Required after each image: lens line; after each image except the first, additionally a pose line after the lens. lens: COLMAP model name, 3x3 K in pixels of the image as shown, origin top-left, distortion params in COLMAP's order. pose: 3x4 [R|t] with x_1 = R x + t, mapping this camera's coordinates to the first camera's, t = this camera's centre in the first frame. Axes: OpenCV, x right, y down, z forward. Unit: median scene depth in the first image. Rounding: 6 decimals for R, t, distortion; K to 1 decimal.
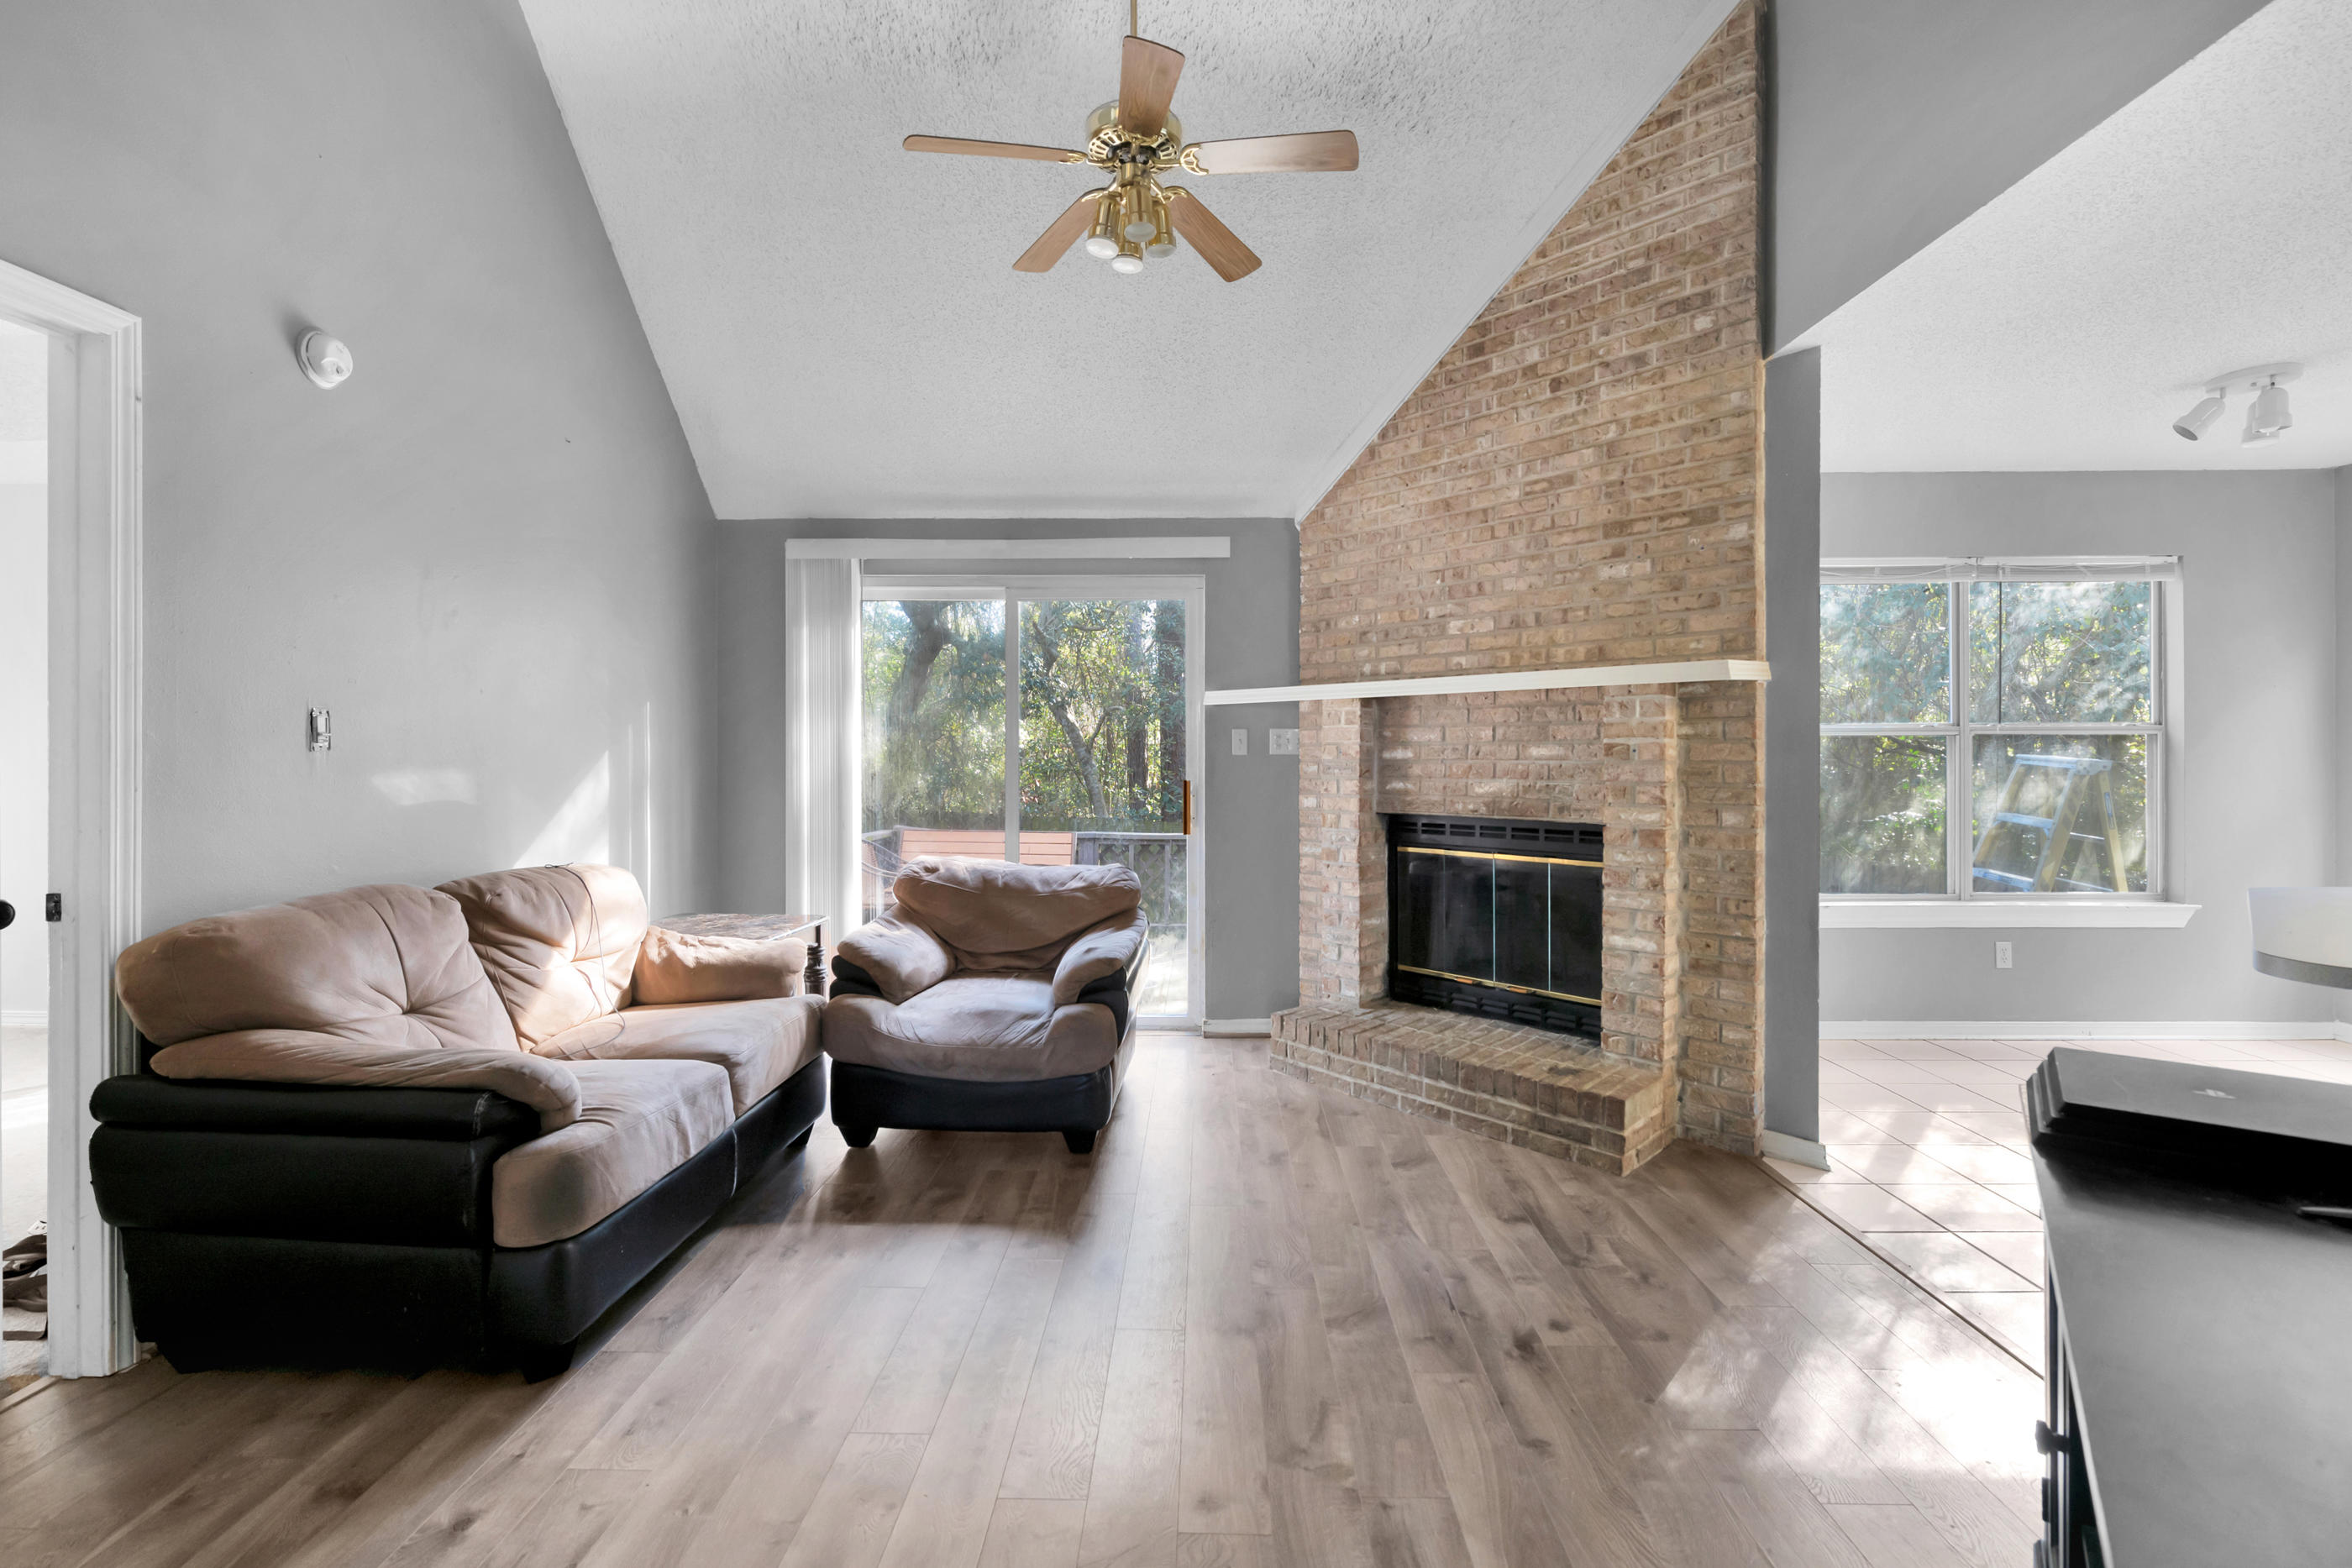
lens RADIAL K [[1002.4, 0, 1172.2], [0, 1002.4, 757.6], [0, 0, 1]] dist [-0.010980, -0.000530]
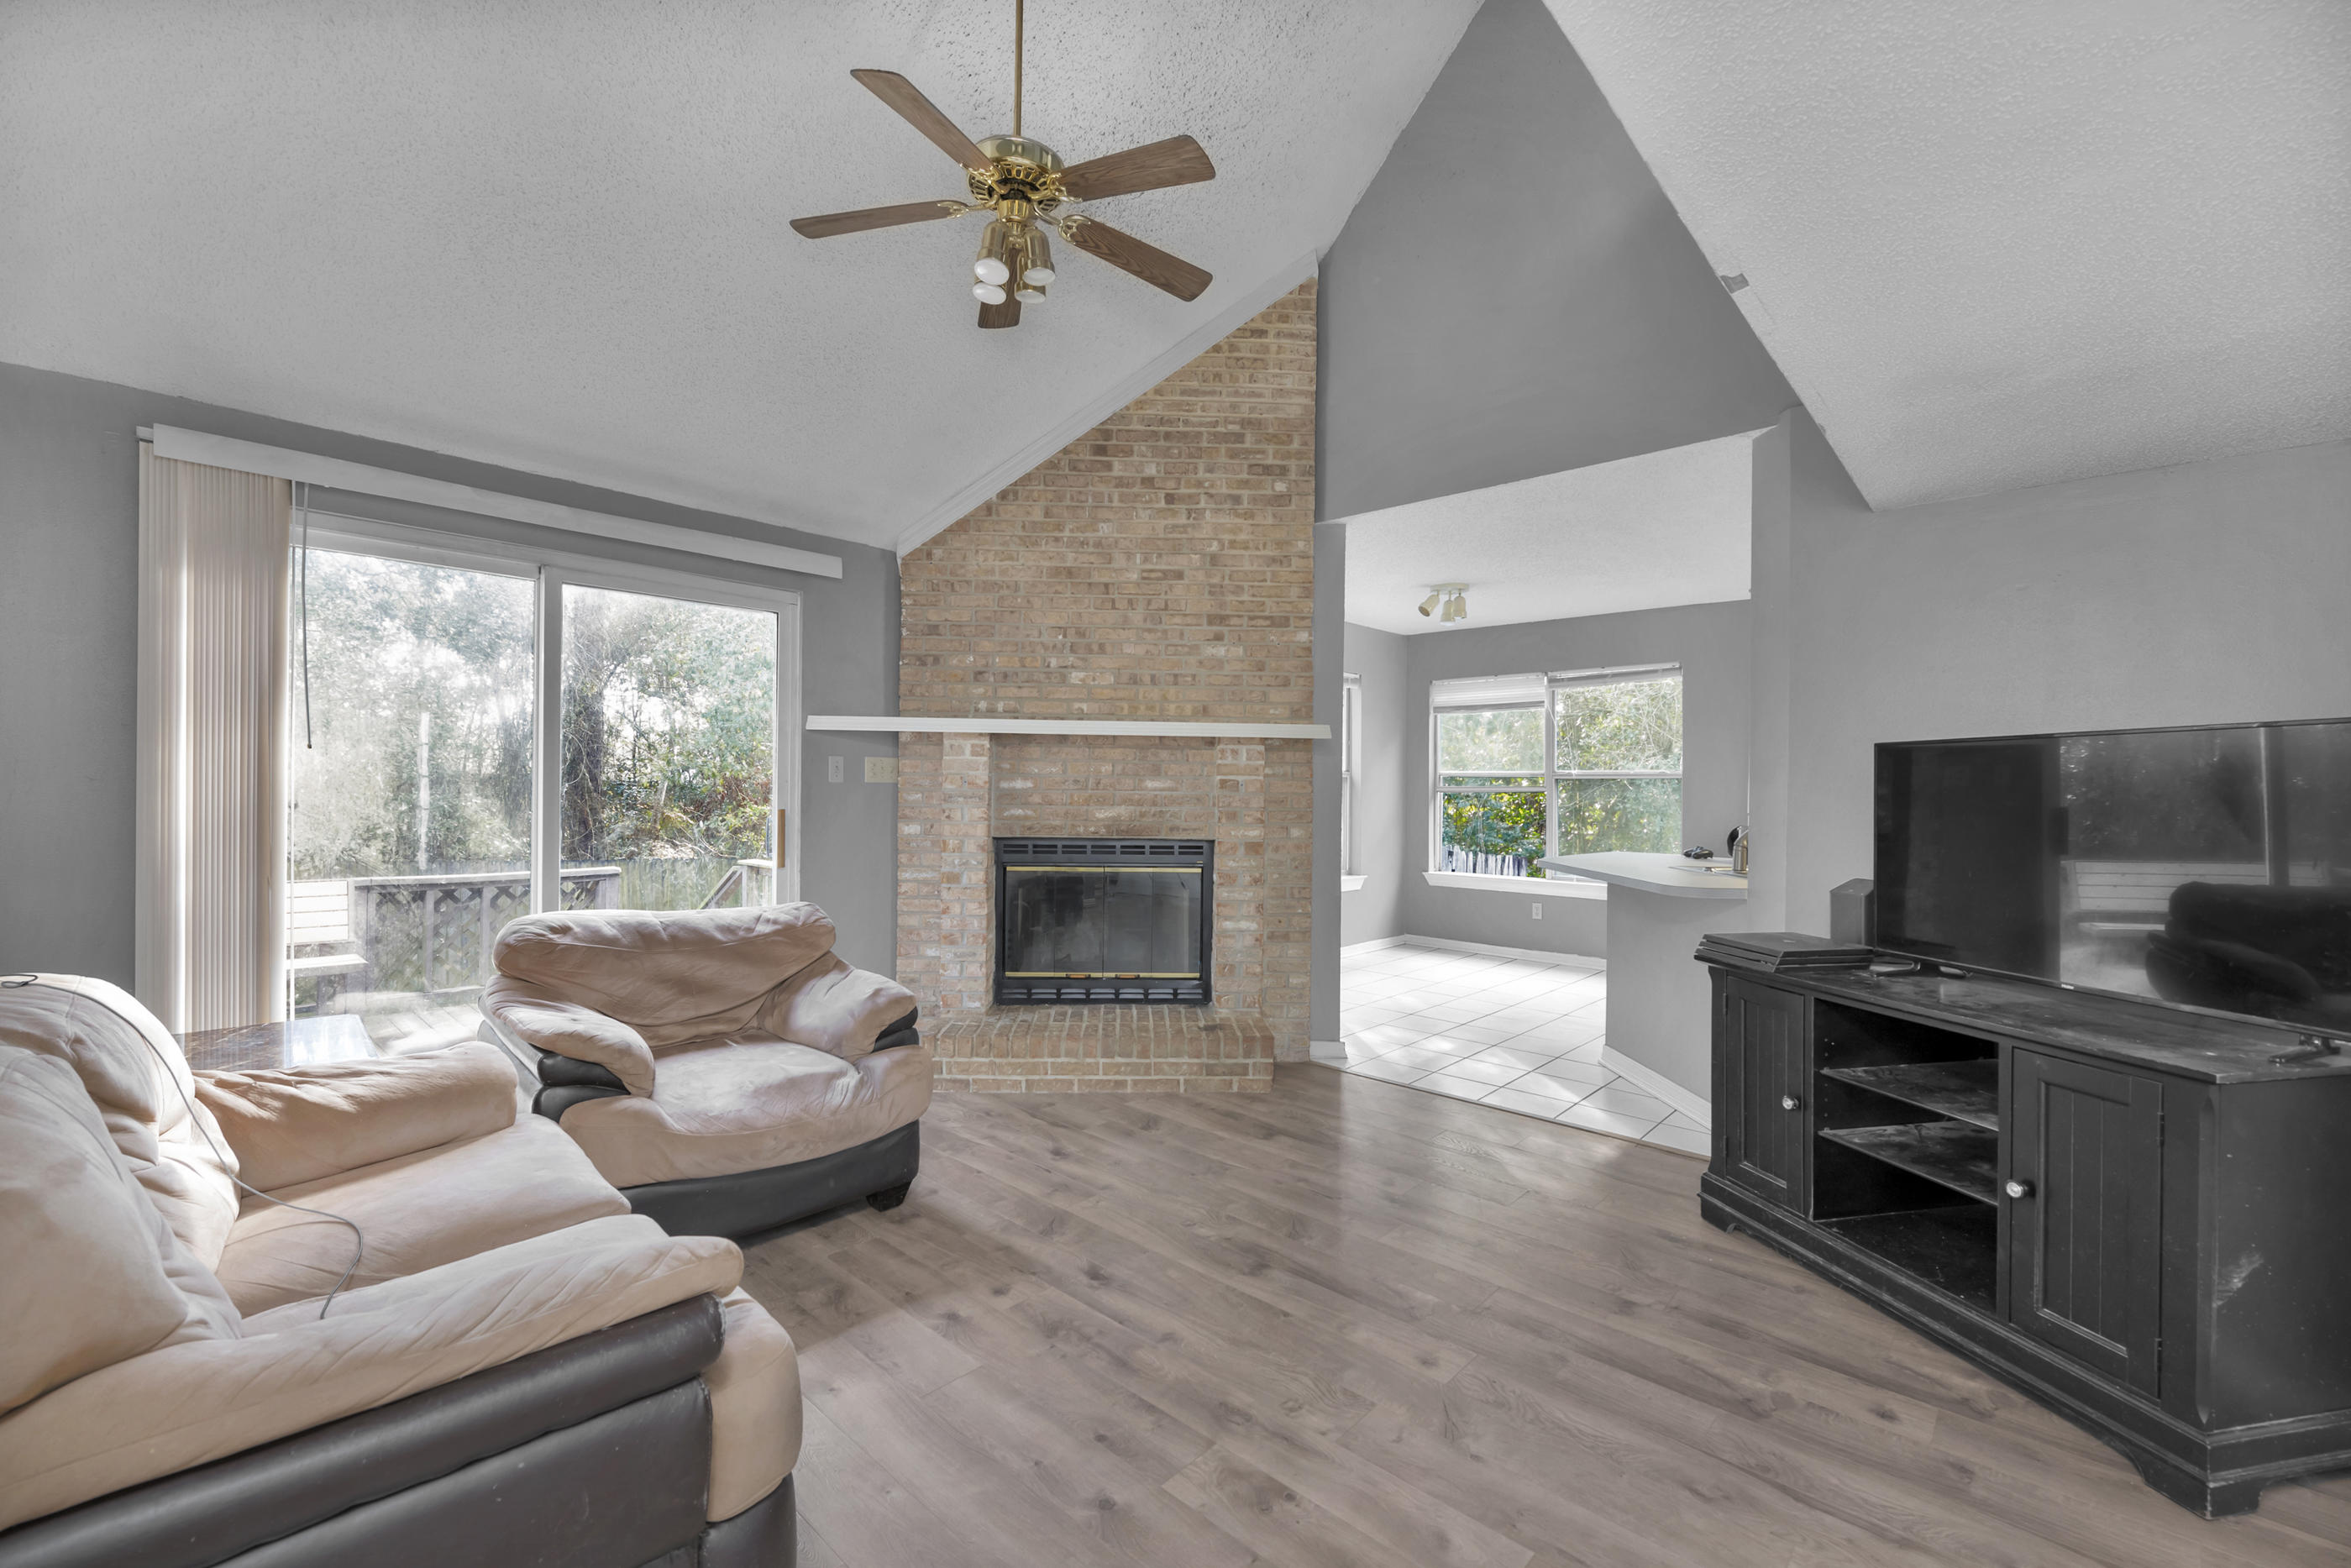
lens RADIAL K [[924.8, 0, 1175.5], [0, 924.8, 784.0], [0, 0, 1]] dist [-0.002201, -0.000532]
pose [[0.666357, 0.012181, 0.745534, -0.481397], [-0.011770, 0.999914, -0.005817, 0.000284], [-0.745540, -0.004899, 0.666443, 0.195945]]
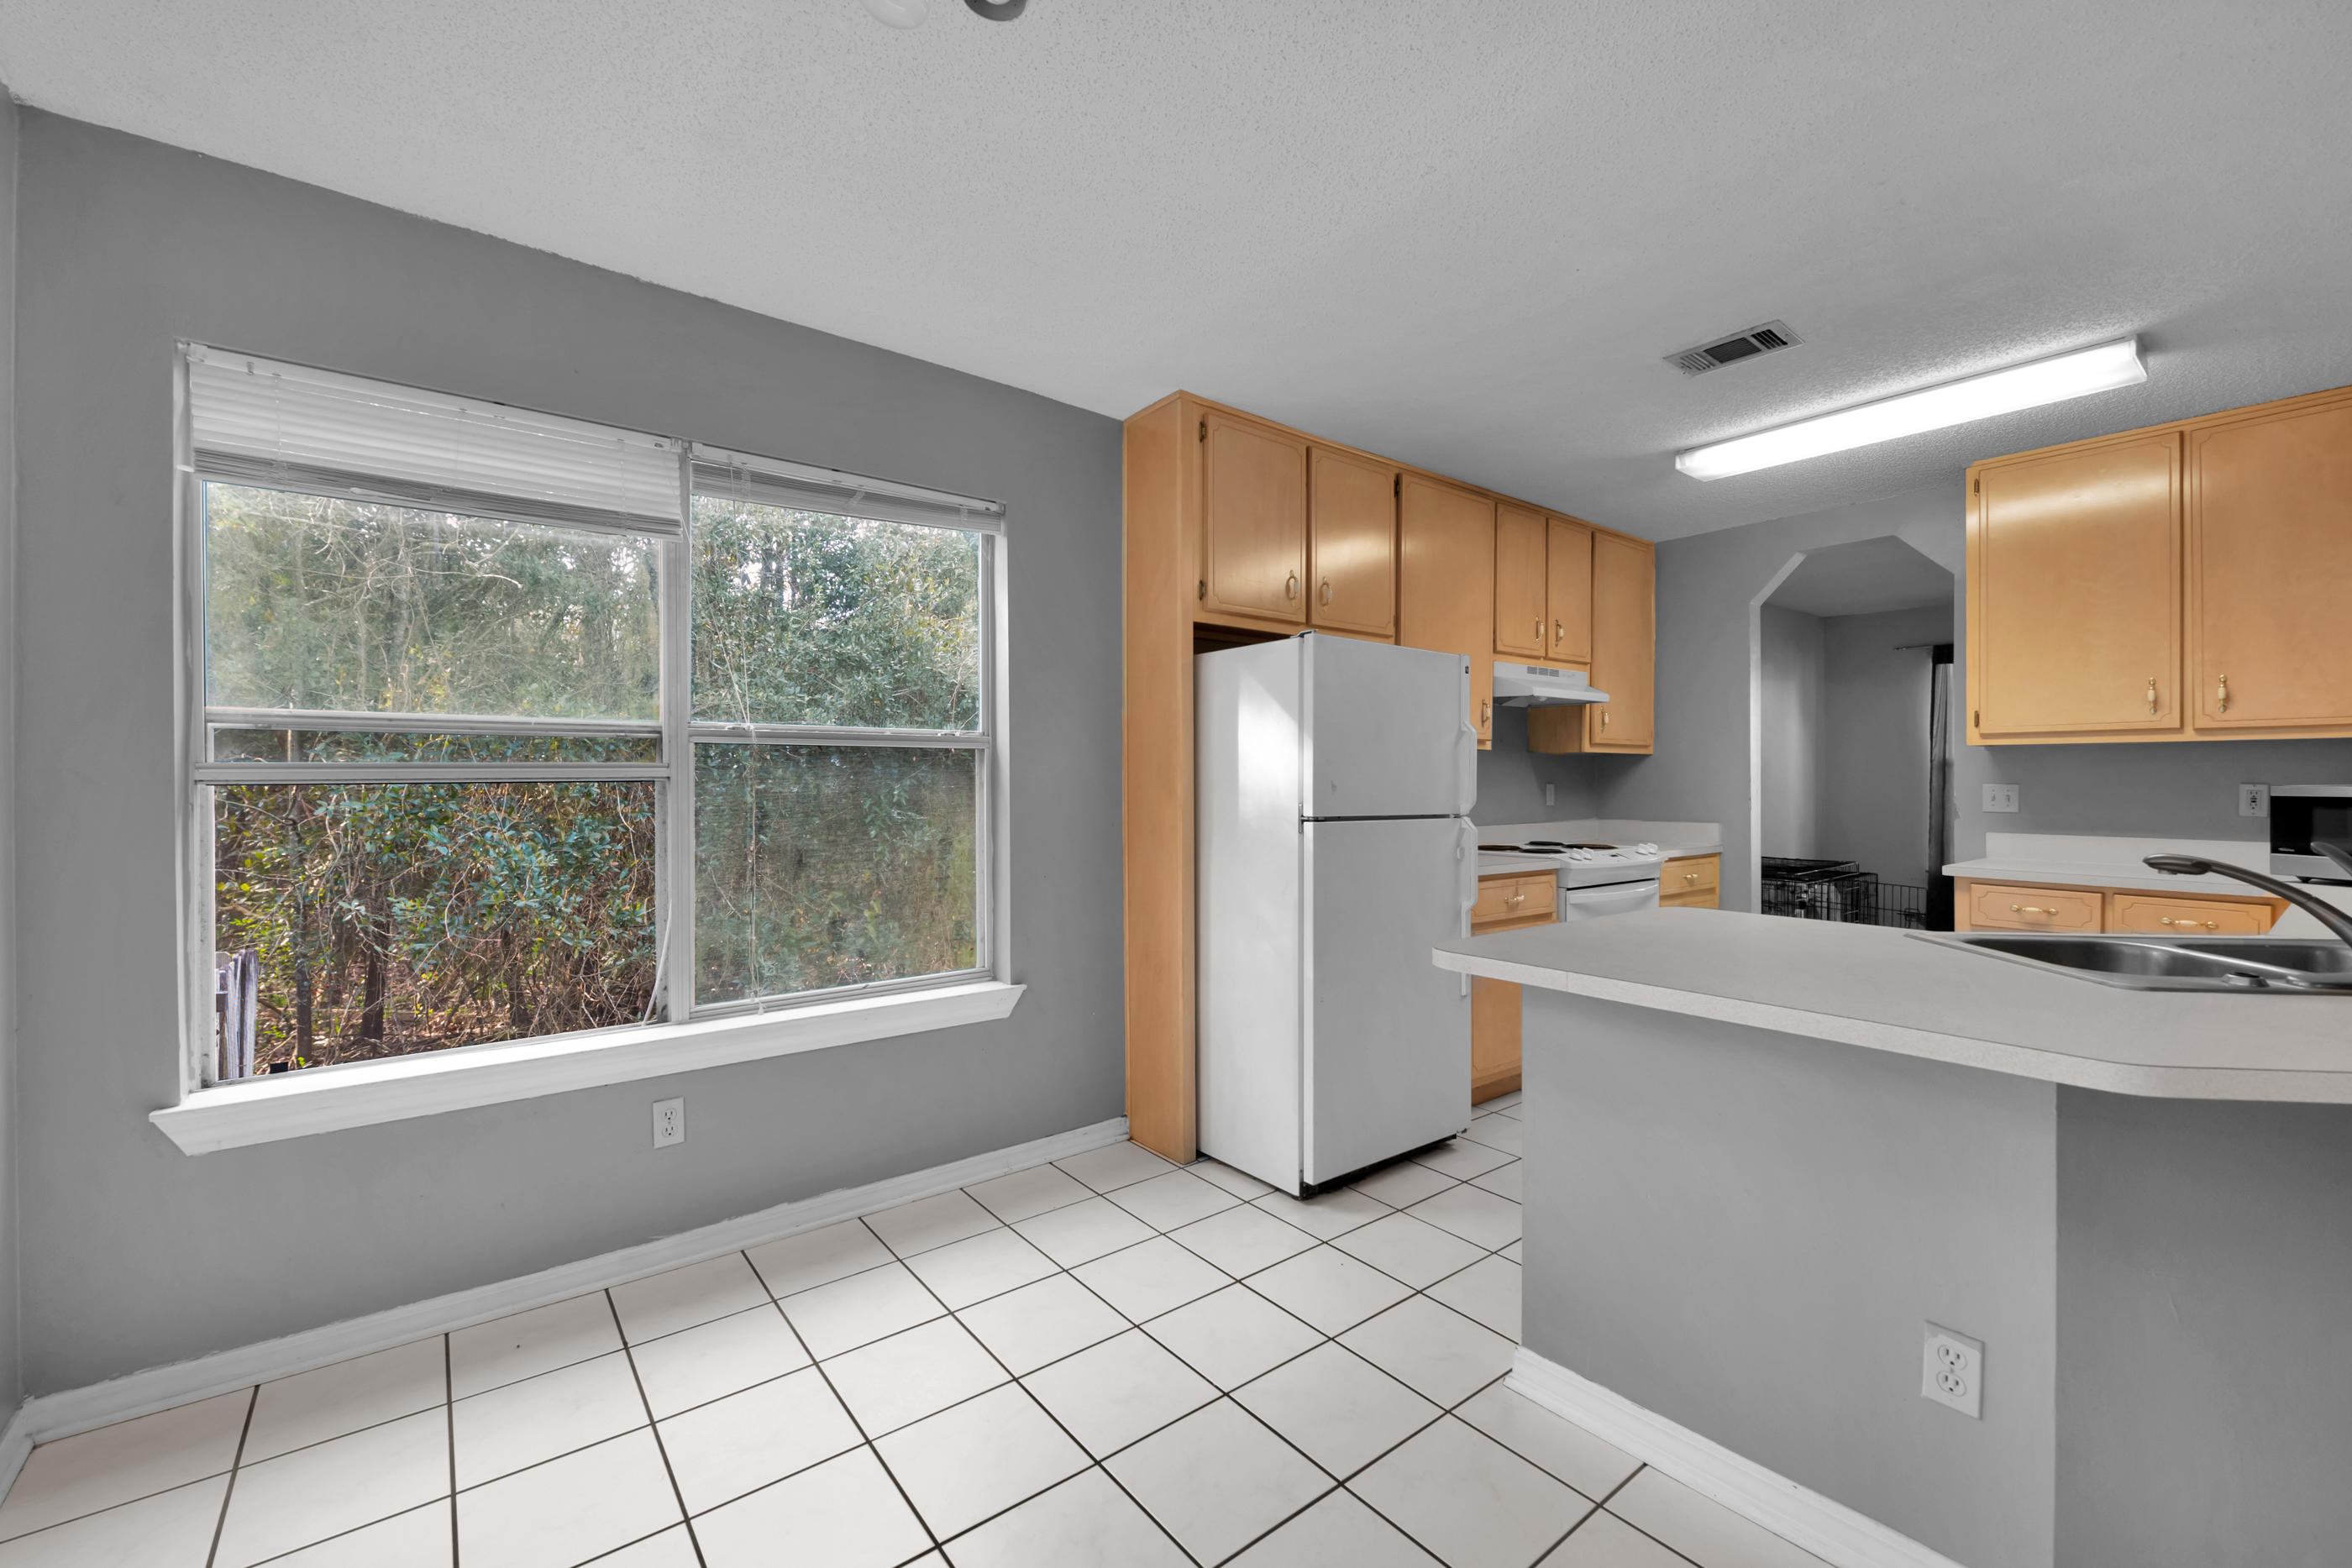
lens RADIAL K [[925.2, 0, 1176.0], [0, 925.2, 784.0], [0, 0, 1]] dist [-0.002201, -0.000532]
pose [[-0.632136, -0.004027, 0.774847, 0.661709], [-0.002077, 0.999992, 0.003502, -0.003594], [-0.774855, 0.000605, -0.632139, 1.022912]]
